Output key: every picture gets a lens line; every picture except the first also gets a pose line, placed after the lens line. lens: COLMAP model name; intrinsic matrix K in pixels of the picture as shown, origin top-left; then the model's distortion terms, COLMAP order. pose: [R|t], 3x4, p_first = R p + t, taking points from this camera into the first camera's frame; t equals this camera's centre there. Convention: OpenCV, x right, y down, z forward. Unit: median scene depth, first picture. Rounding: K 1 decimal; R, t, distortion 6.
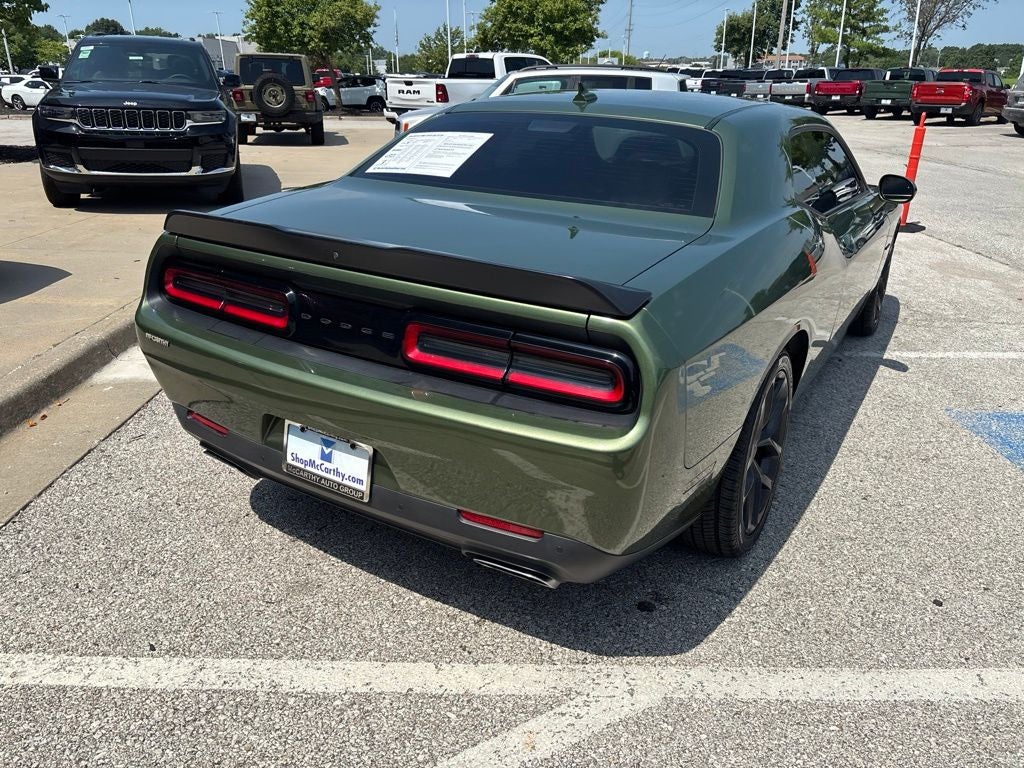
lens RADIAL K [[780.6, 0, 507.6], [0, 780.6, 378.2], [0, 0, 1]] dist [0.047452, -0.057780]
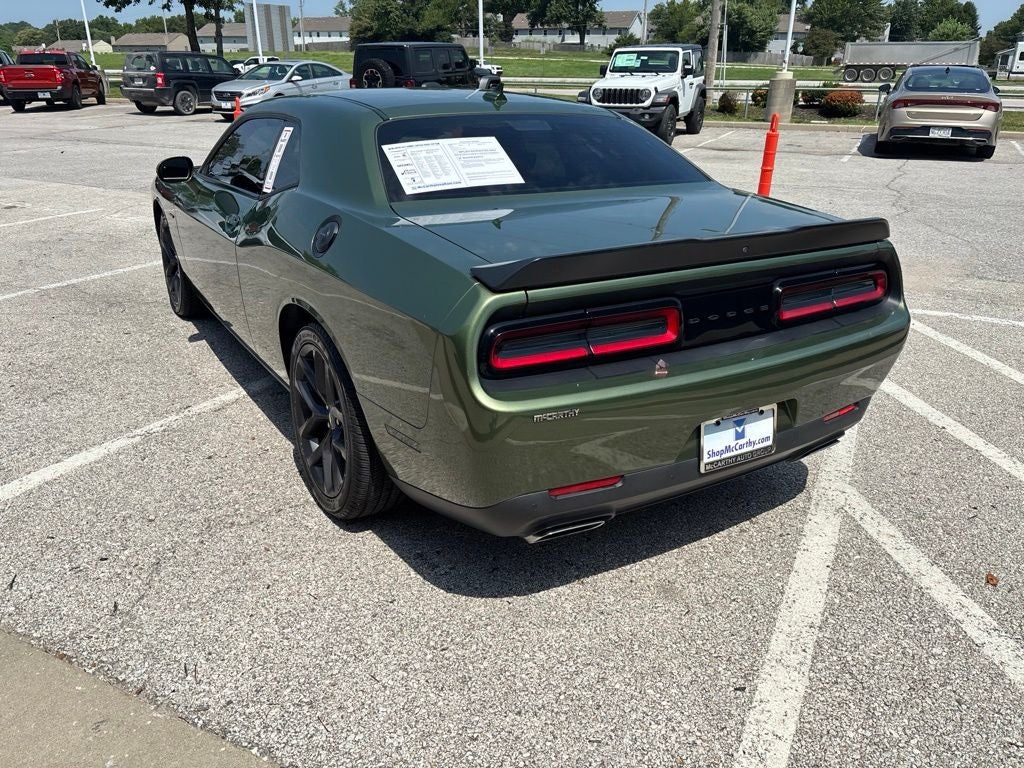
lens RADIAL K [[780.6, 0, 507.4], [0, 780.6, 391.8], [0, 0, 1]] dist [0.047452, -0.057780]
pose [[0.459614, -0.346932, 0.817553, -0.906519], [0.317019, 0.923989, 0.213876, -0.211203], [-0.829610, 0.160879, 0.534663, 0.485813]]
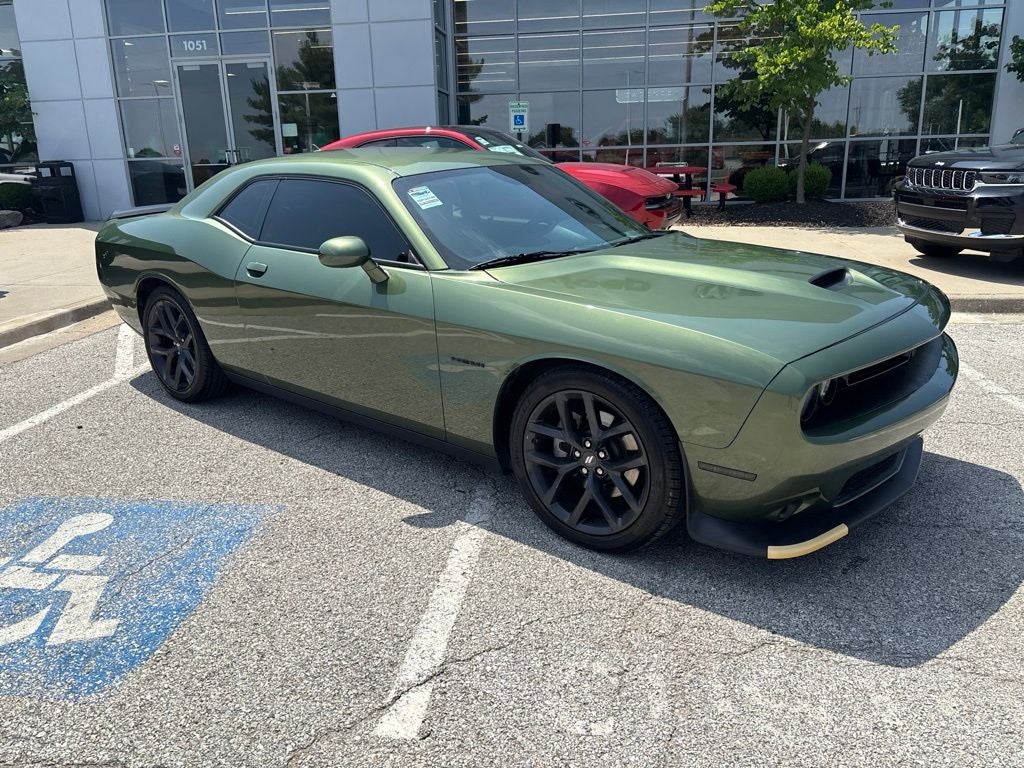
lens RADIAL K [[780.6, 0, 507.1], [0, 780.6, 384.5], [0, 0, 1]] dist [0.047452, -0.057780]
pose [[-0.155647, 0.269661, -0.950293, 1.724418], [-0.335122, 0.890549, 0.307597, -0.565453], [0.929229, 0.366341, -0.048242, 1.628380]]
